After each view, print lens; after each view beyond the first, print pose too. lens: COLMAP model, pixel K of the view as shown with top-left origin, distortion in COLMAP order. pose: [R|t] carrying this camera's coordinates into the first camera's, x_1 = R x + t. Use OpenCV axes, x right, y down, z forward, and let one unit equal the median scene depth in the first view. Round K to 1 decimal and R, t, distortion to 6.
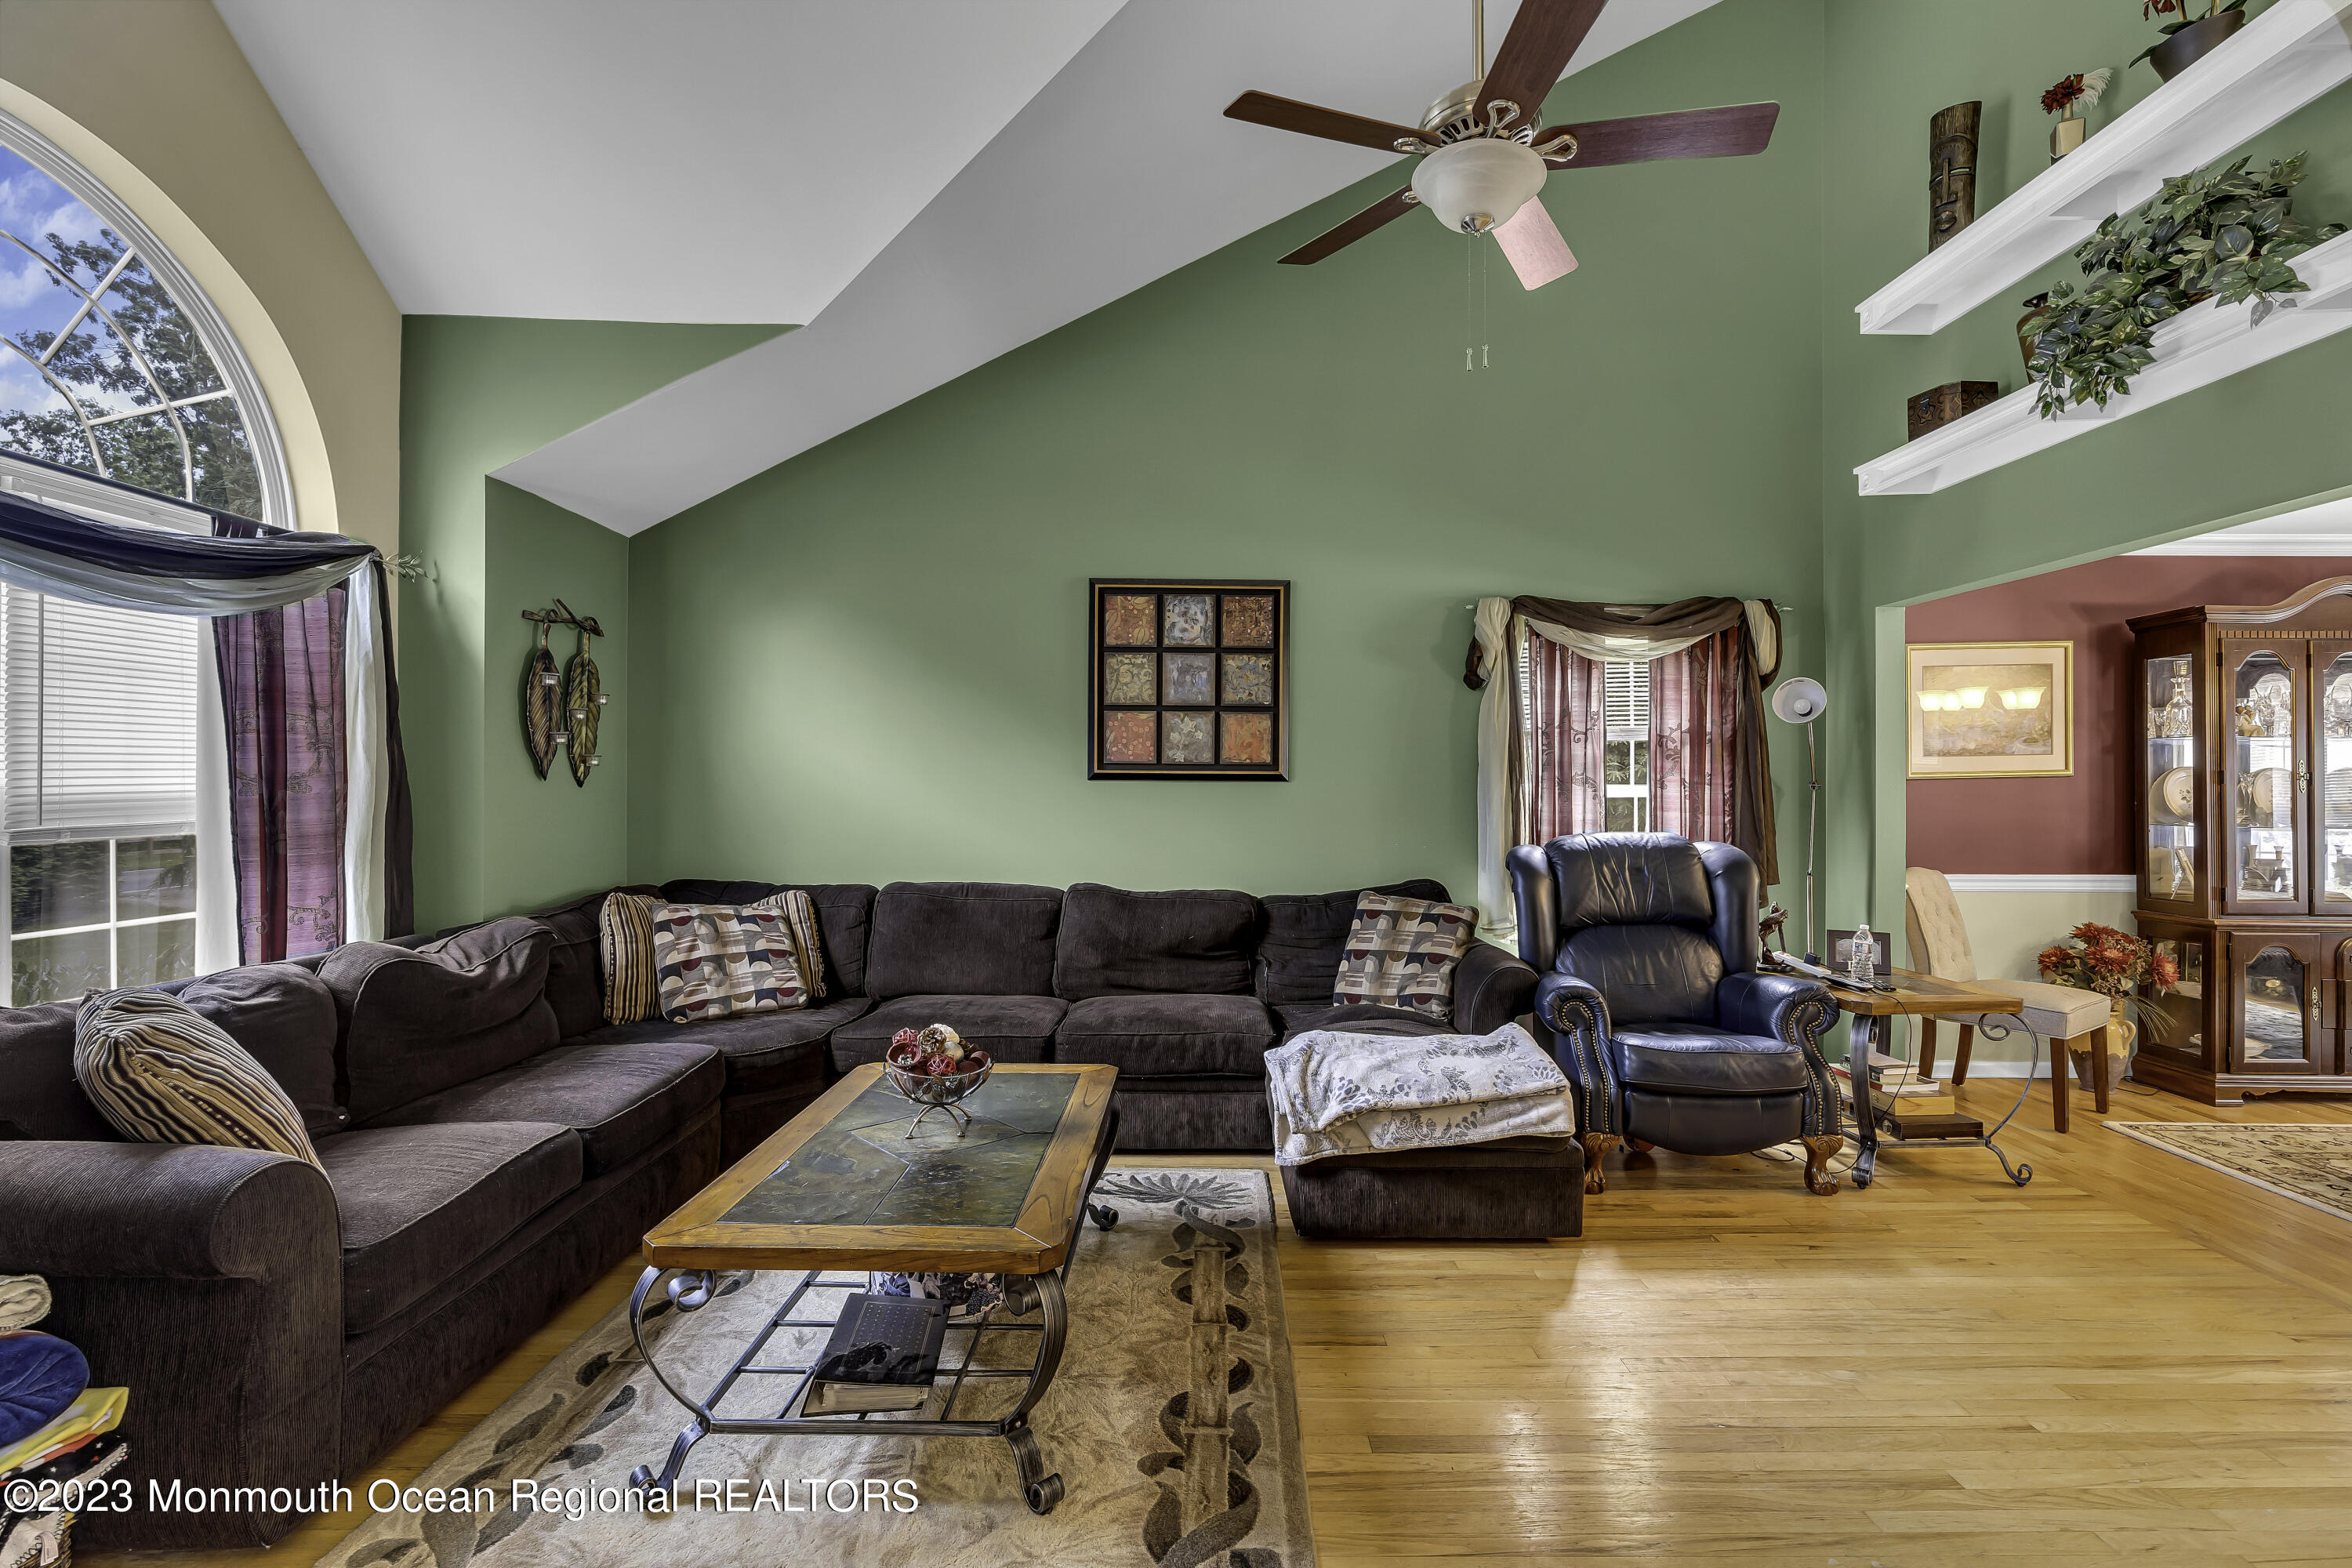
lens RADIAL K [[1064.8, 0, 1189.9], [0, 1064.8, 784.7], [0, 0, 1]] dist [-0.005464, 0.000371]
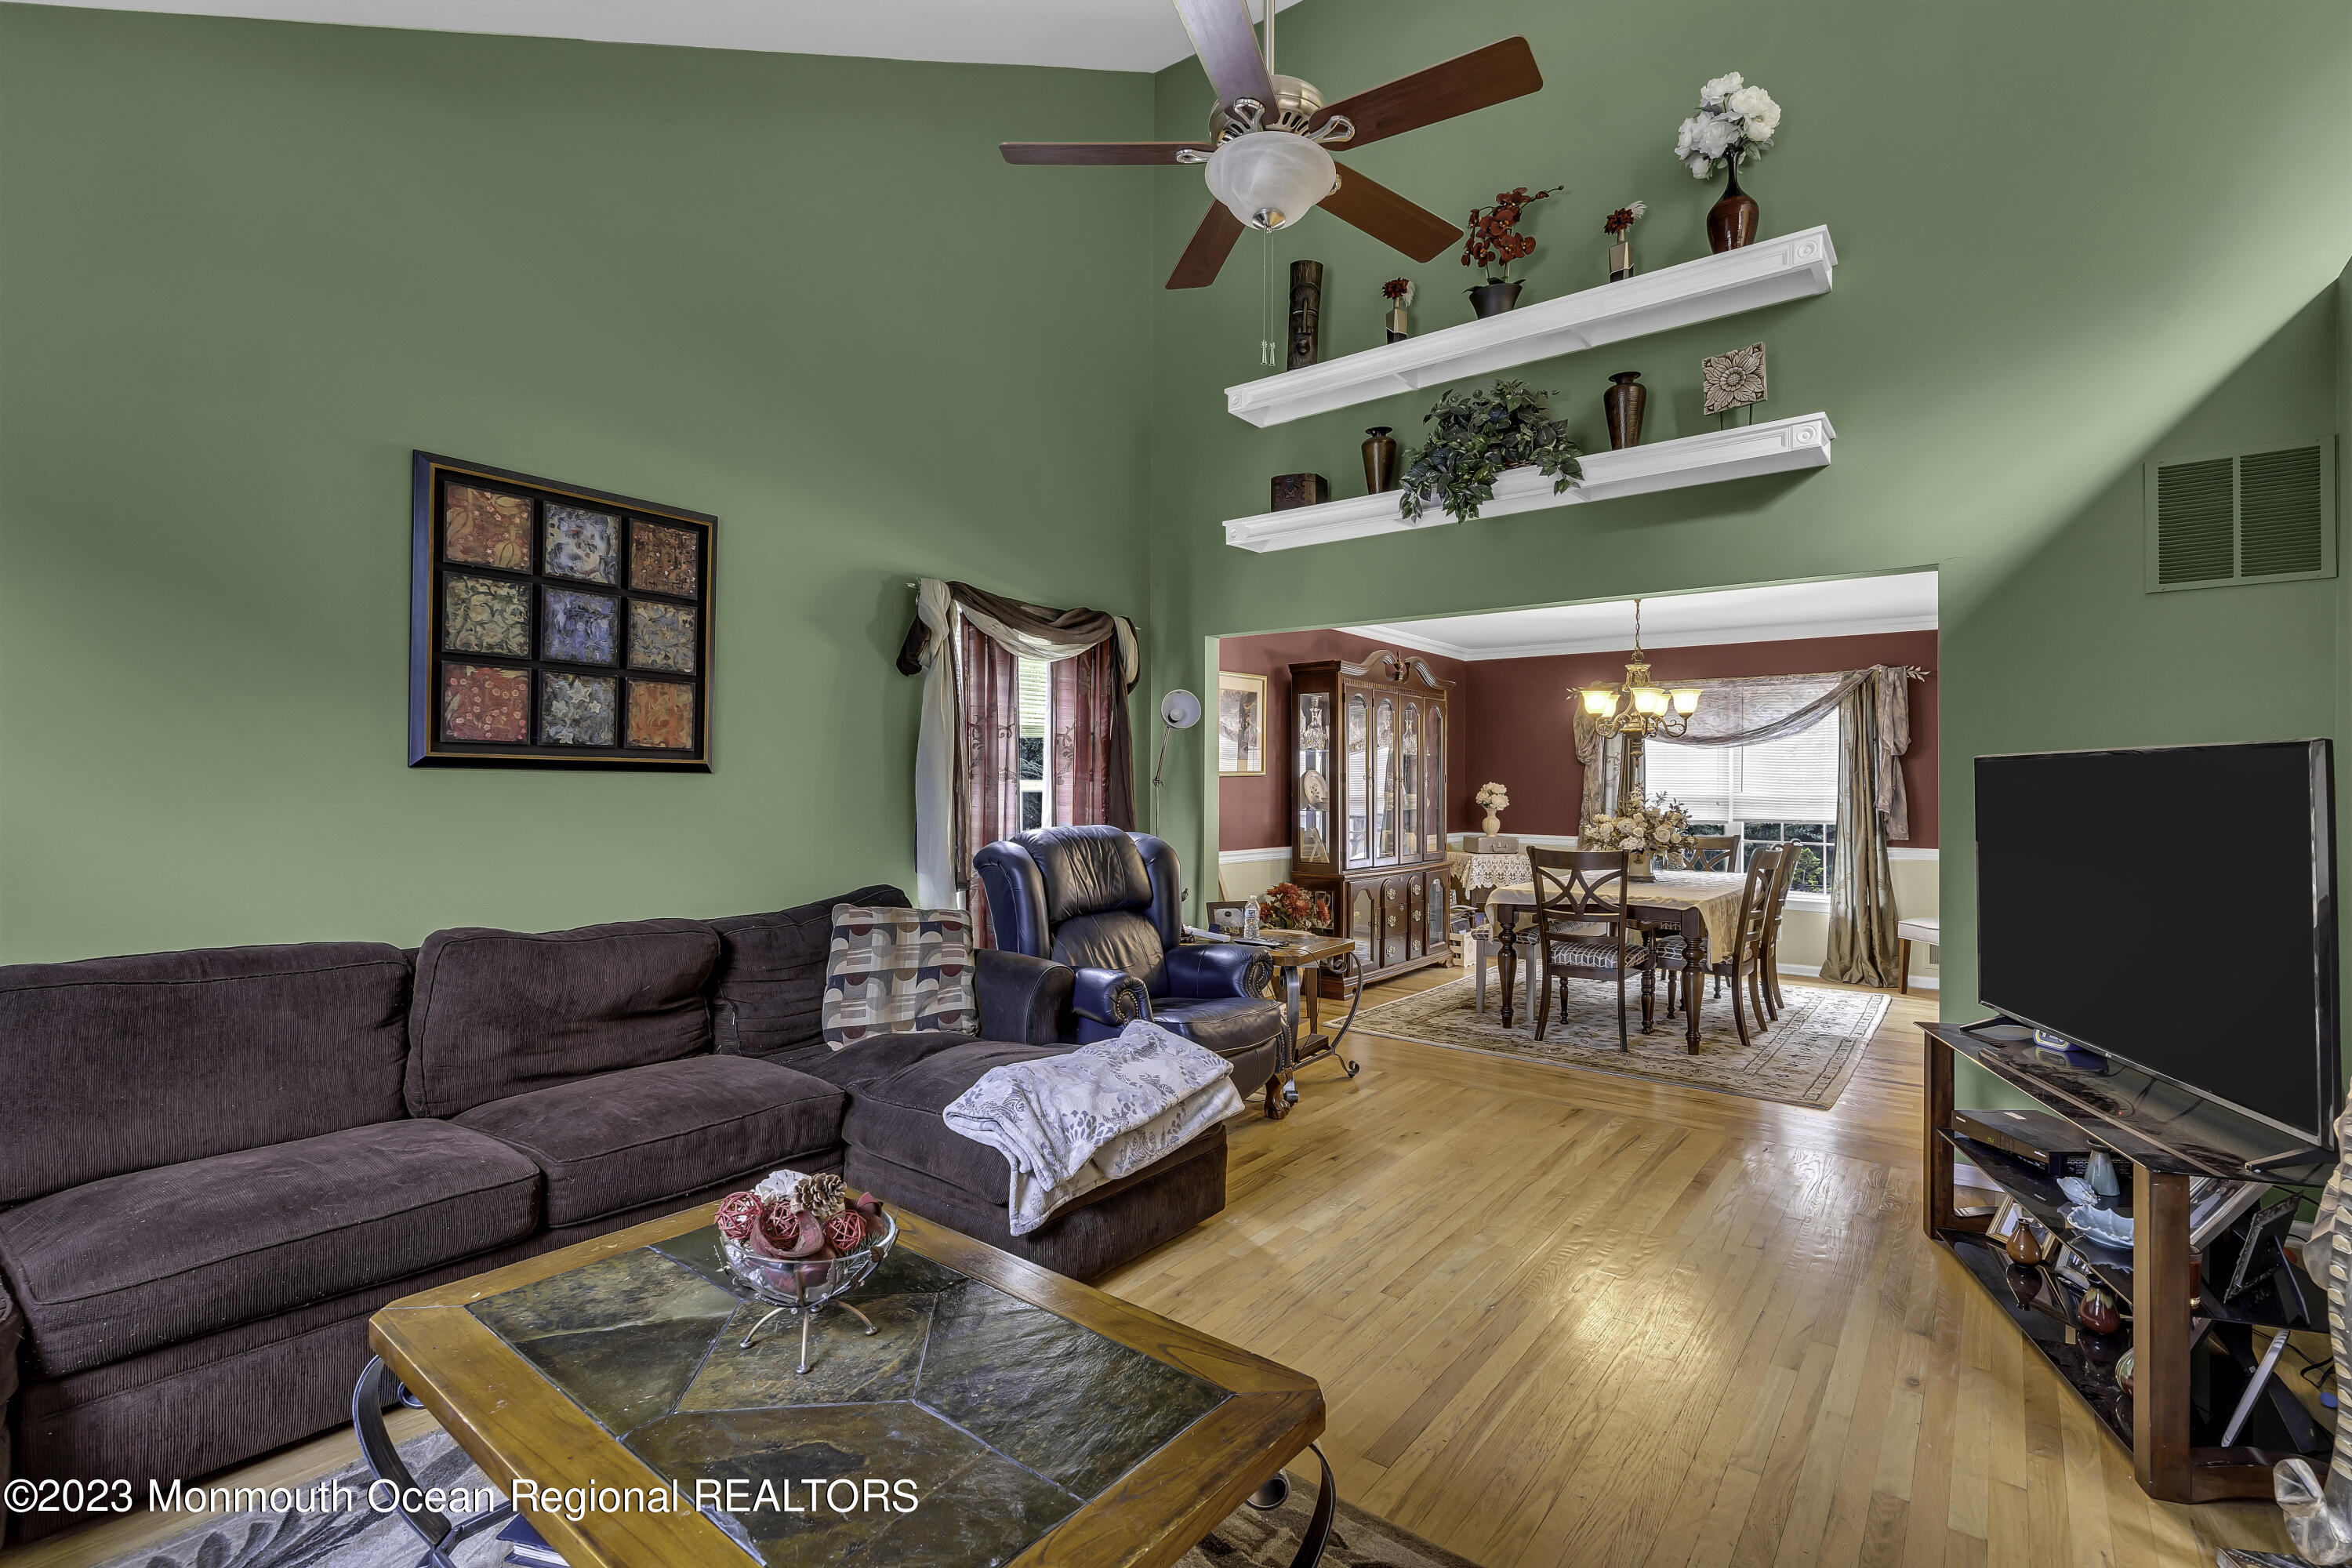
lens RADIAL K [[1064.8, 0, 1189.9], [0, 1064.8, 784.7], [0, 0, 1]] dist [-0.005464, 0.000371]
pose [[0.610653, 0.002839, 0.791893, -0.320194], [-0.006852, 0.999975, 0.001698, 0.001691], [-0.791868, -0.006463, 0.610658, 0.250695]]
